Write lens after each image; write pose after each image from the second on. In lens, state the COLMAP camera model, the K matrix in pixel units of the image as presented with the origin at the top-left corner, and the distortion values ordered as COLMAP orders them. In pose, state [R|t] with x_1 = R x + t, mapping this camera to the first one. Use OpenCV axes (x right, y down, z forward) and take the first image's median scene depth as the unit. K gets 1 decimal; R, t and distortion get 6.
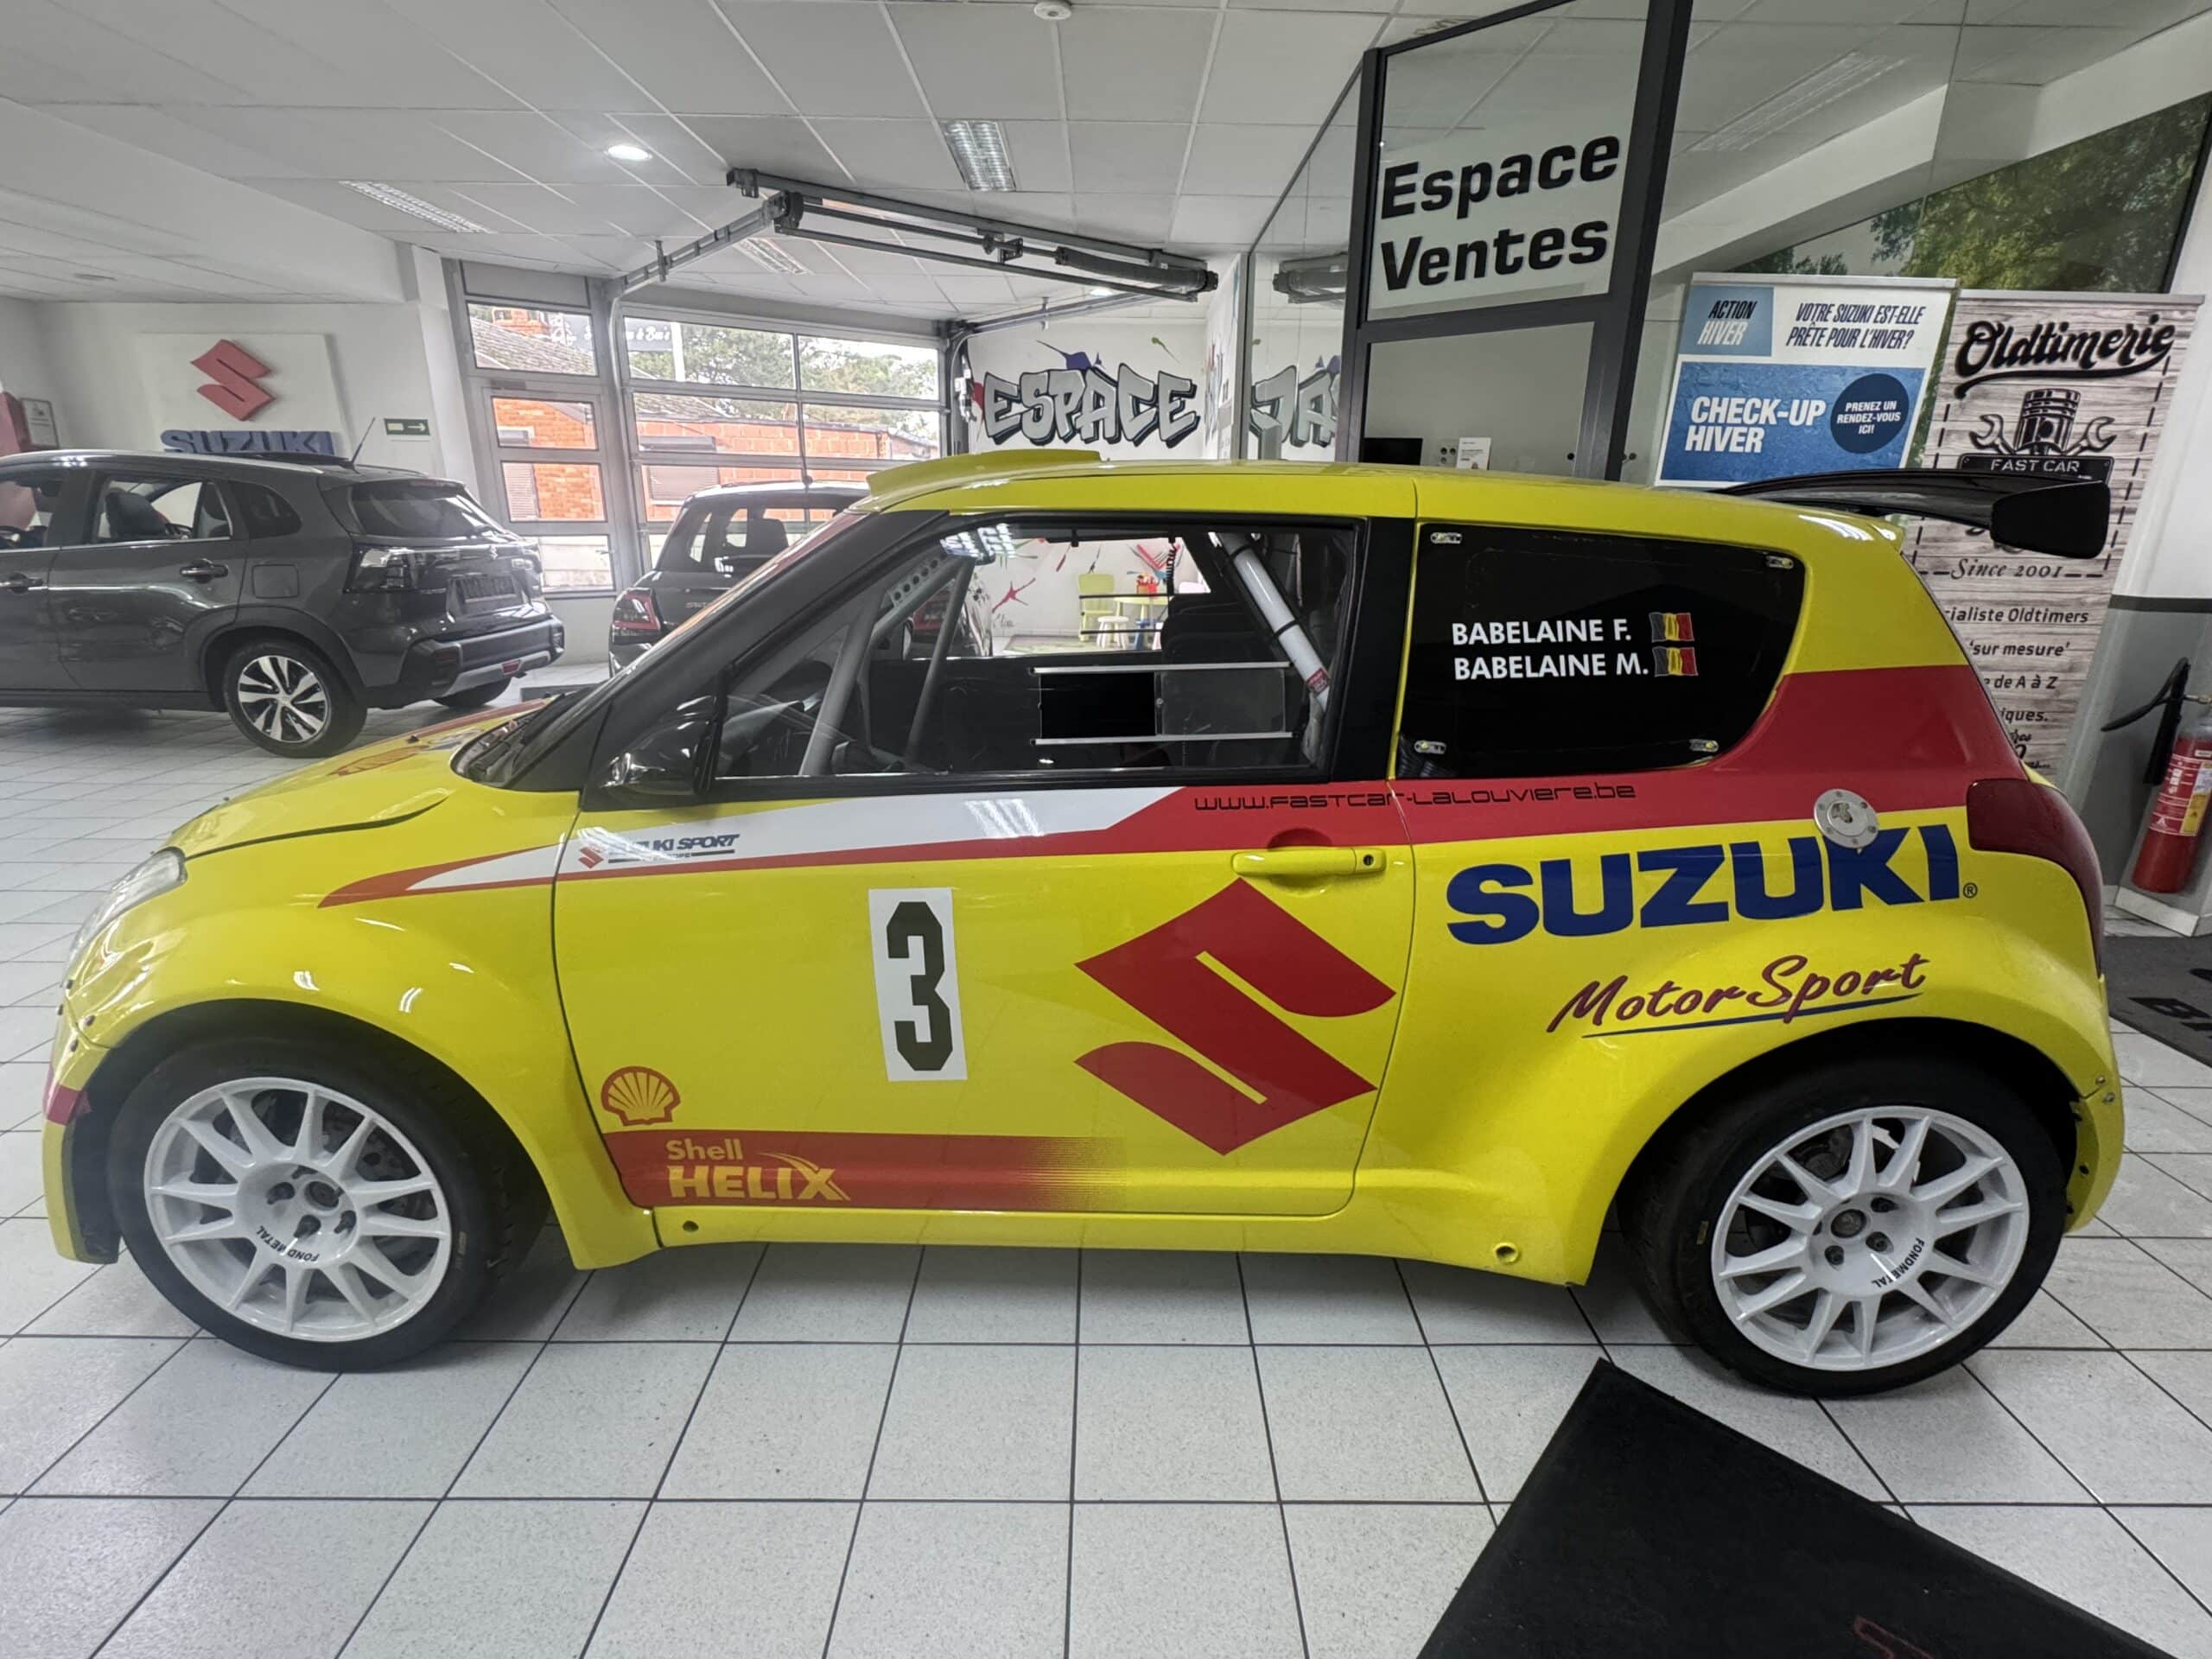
lens RADIAL K [[1047.1, 0, 1106.0], [0, 1047.1, 829.5], [0, 0, 1]] dist [-0.000370, 0.000598]
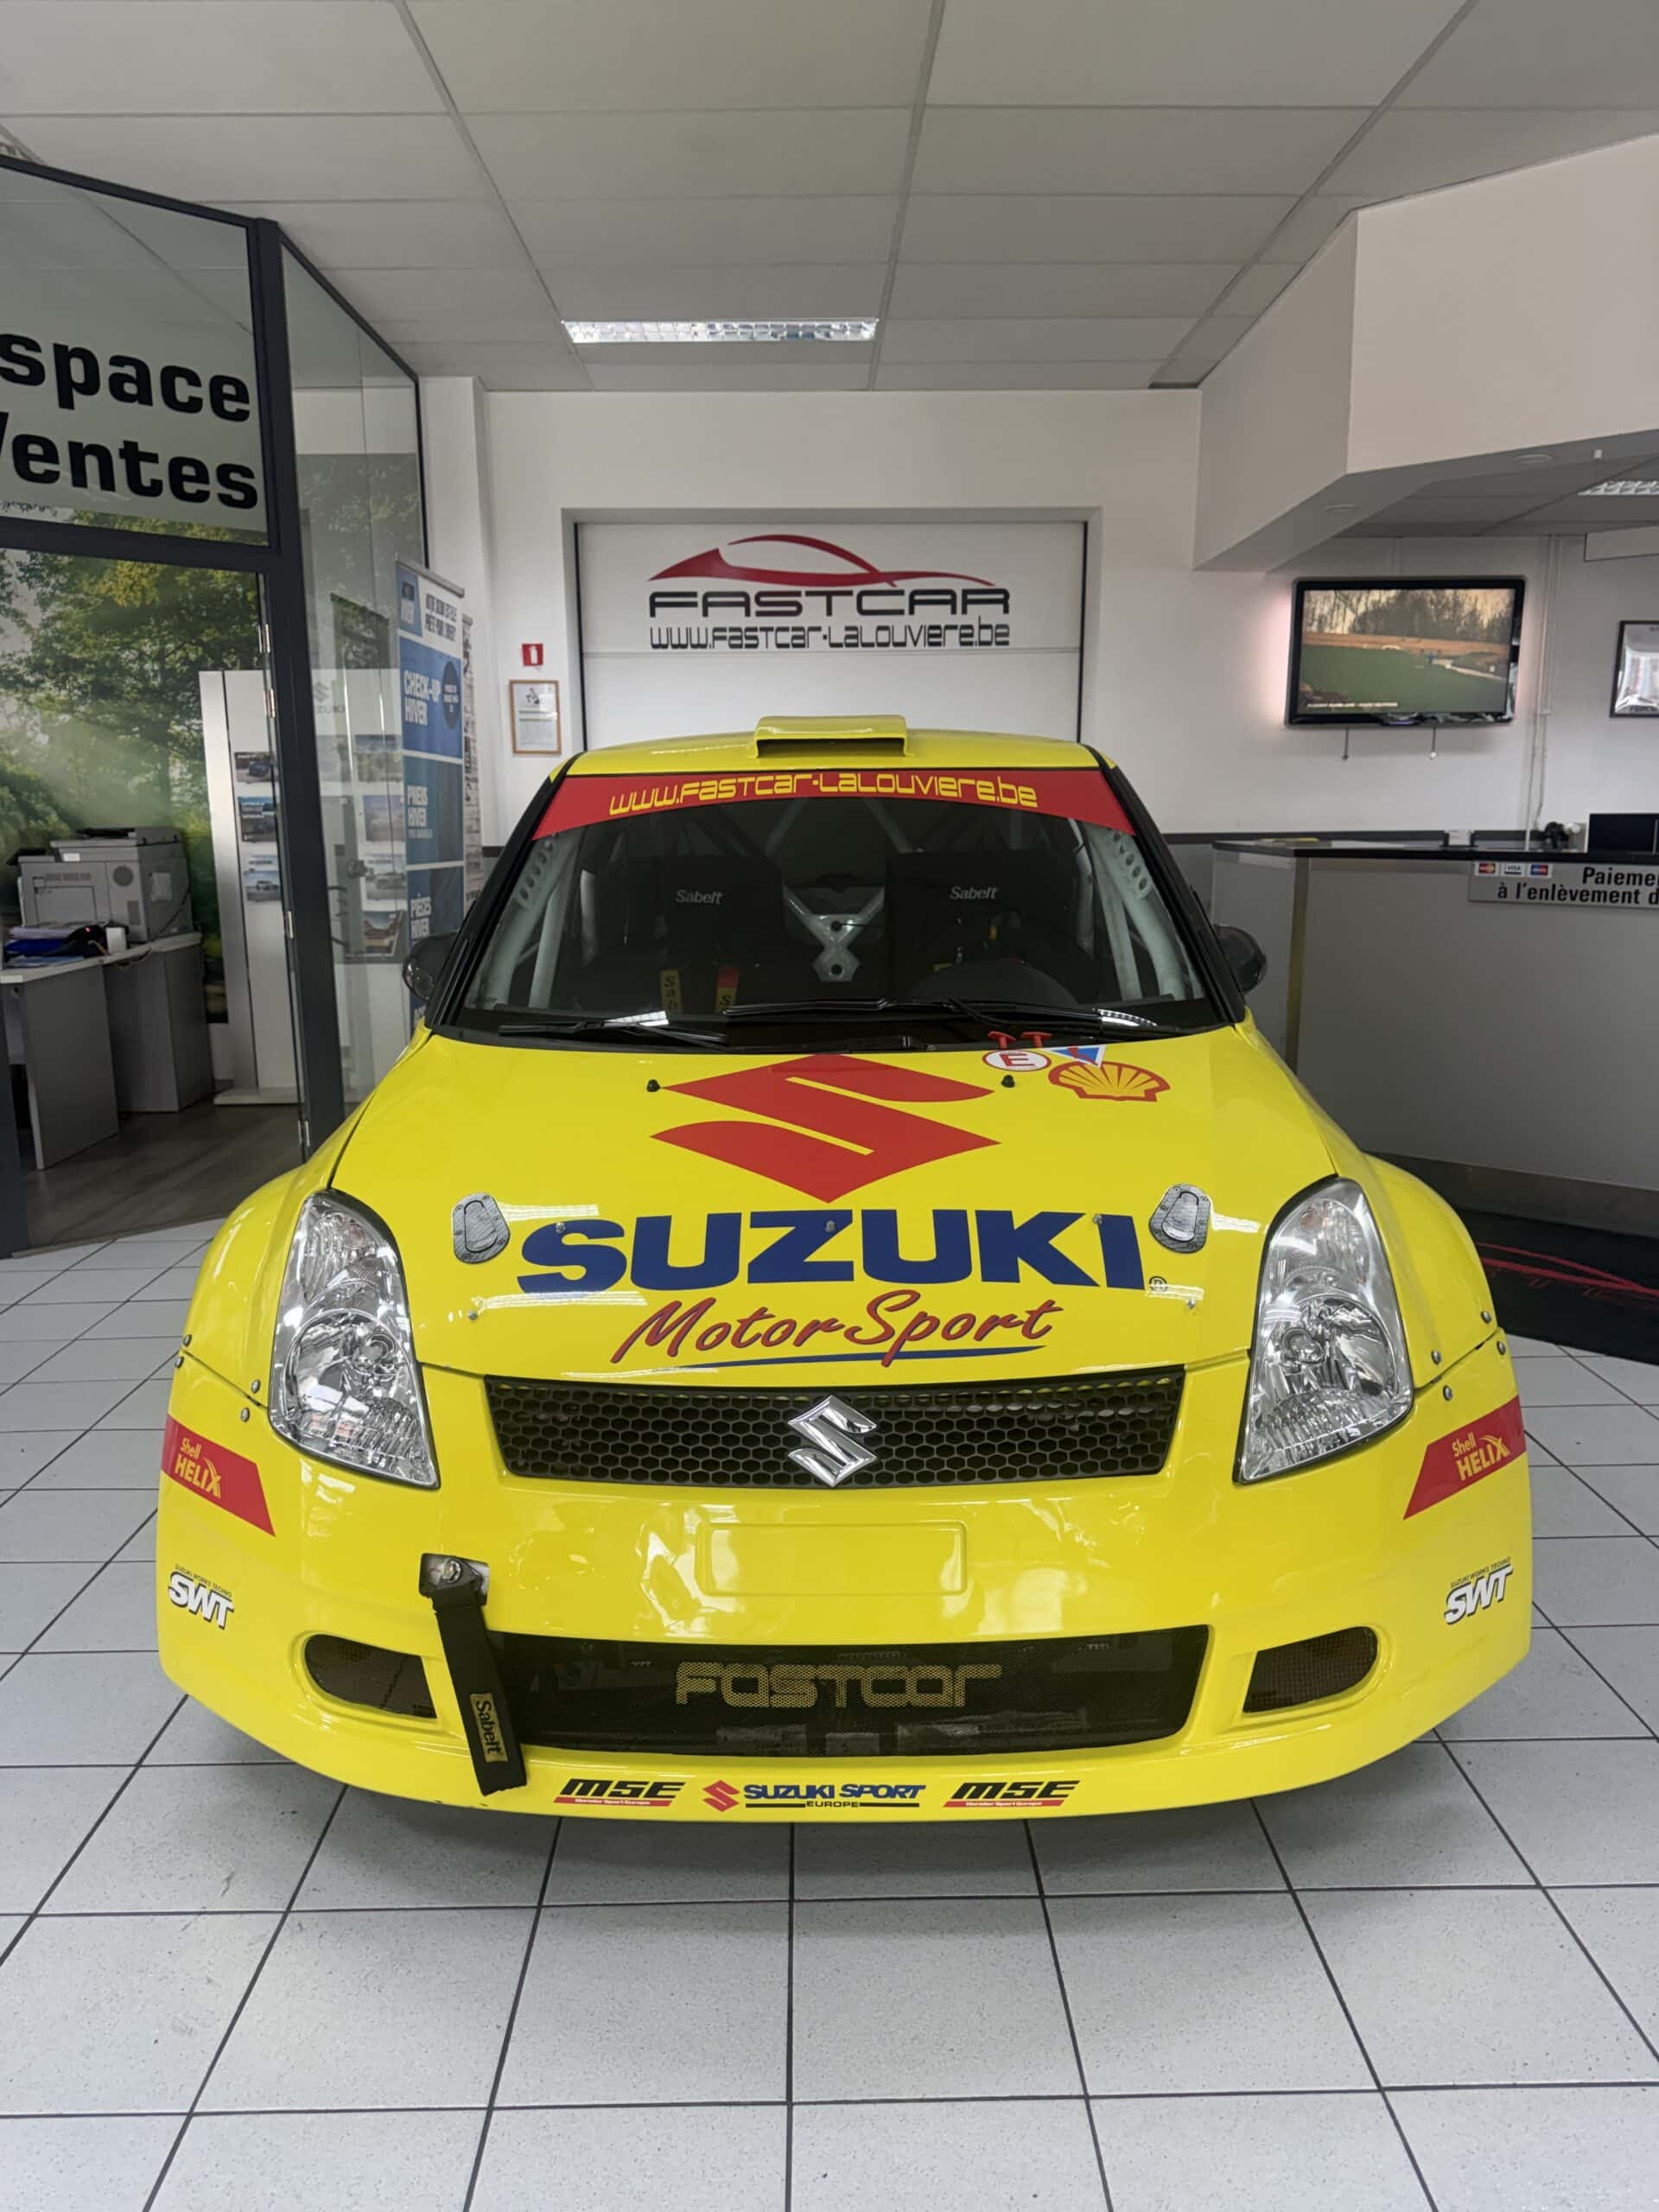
lens RADIAL K [[1570.2, 0, 829.5], [0, 1570.2, 1106.0], [0, 0, 1]] dist [0.084002, -0.142300]
pose [[0.001895, -0.204928, 0.978775, -1.031774], [0.307827, 0.931369, 0.194407, -0.191878], [-0.951441, 0.300925, 0.064847, 0.636572]]
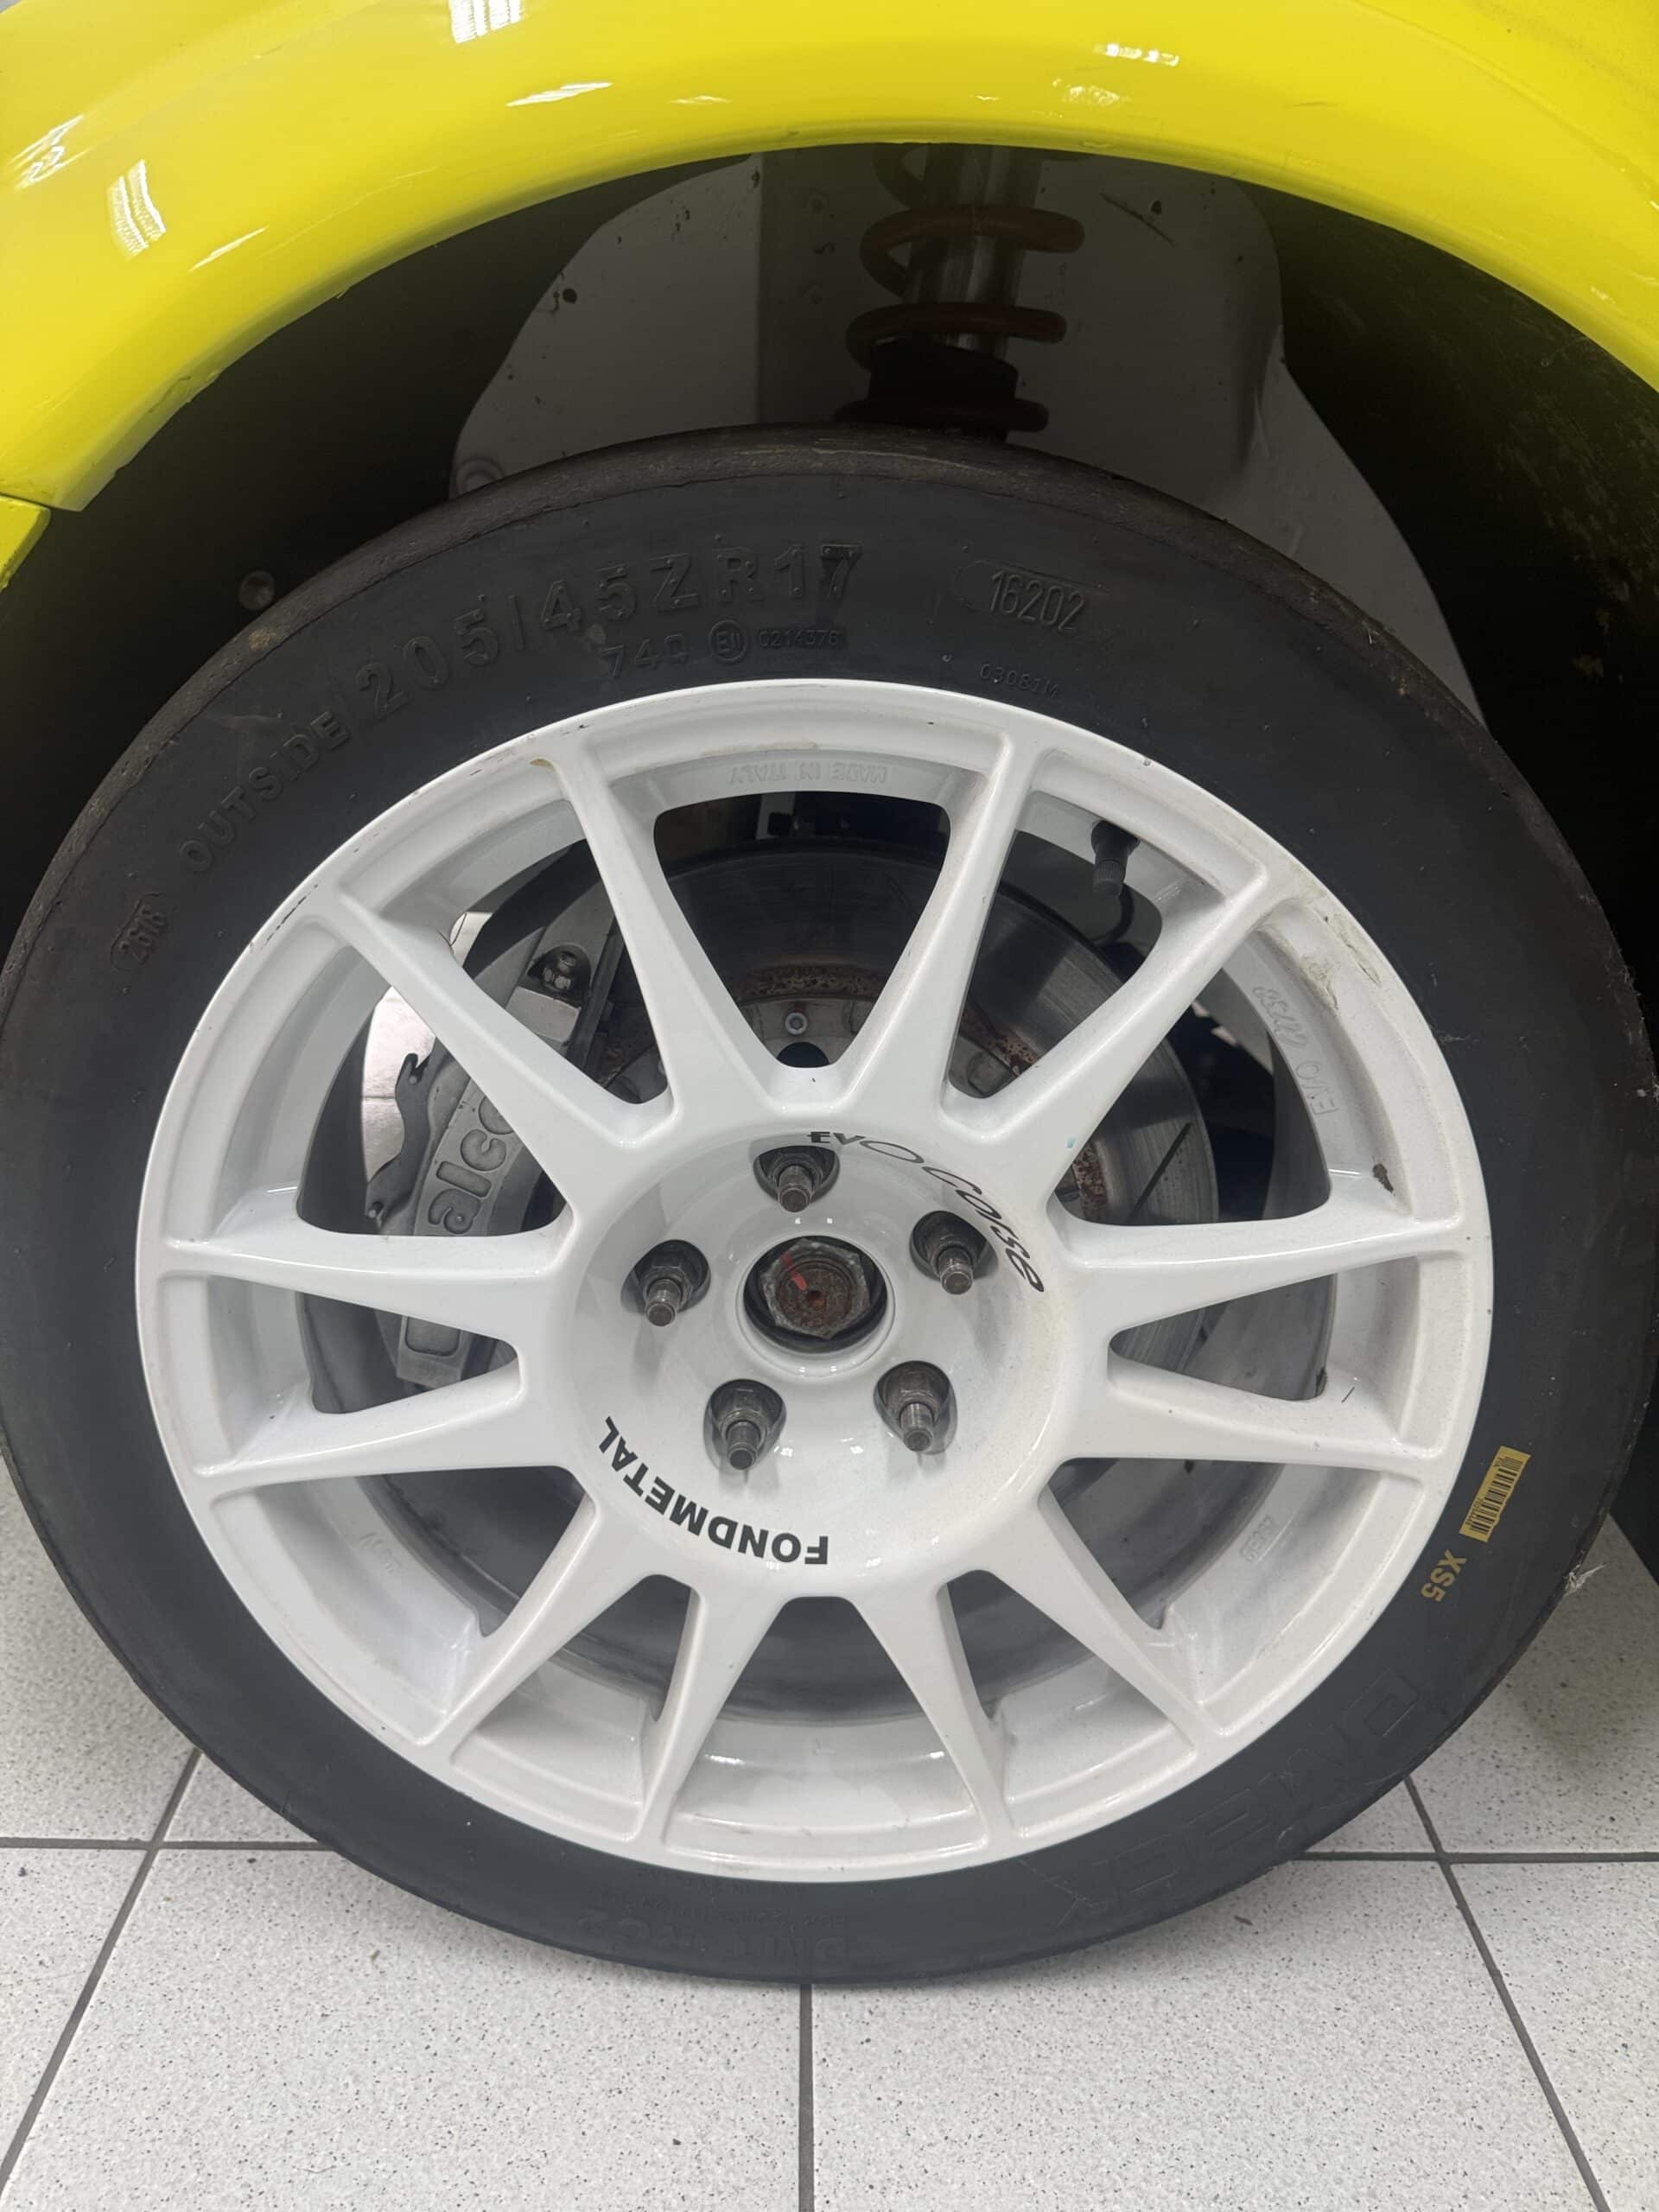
lens RADIAL K [[1570.2, 0, 829.5], [0, 1570.2, 1106.0], [0, 0, 1]] dist [0.084002, -0.142300]
pose [[0.998761, 0.014790, 0.047510, -0.370580], [-0.019634, 0.994471, 0.103156, 0.130084], [-0.045721, -0.103961, 0.993530, 0.313456]]
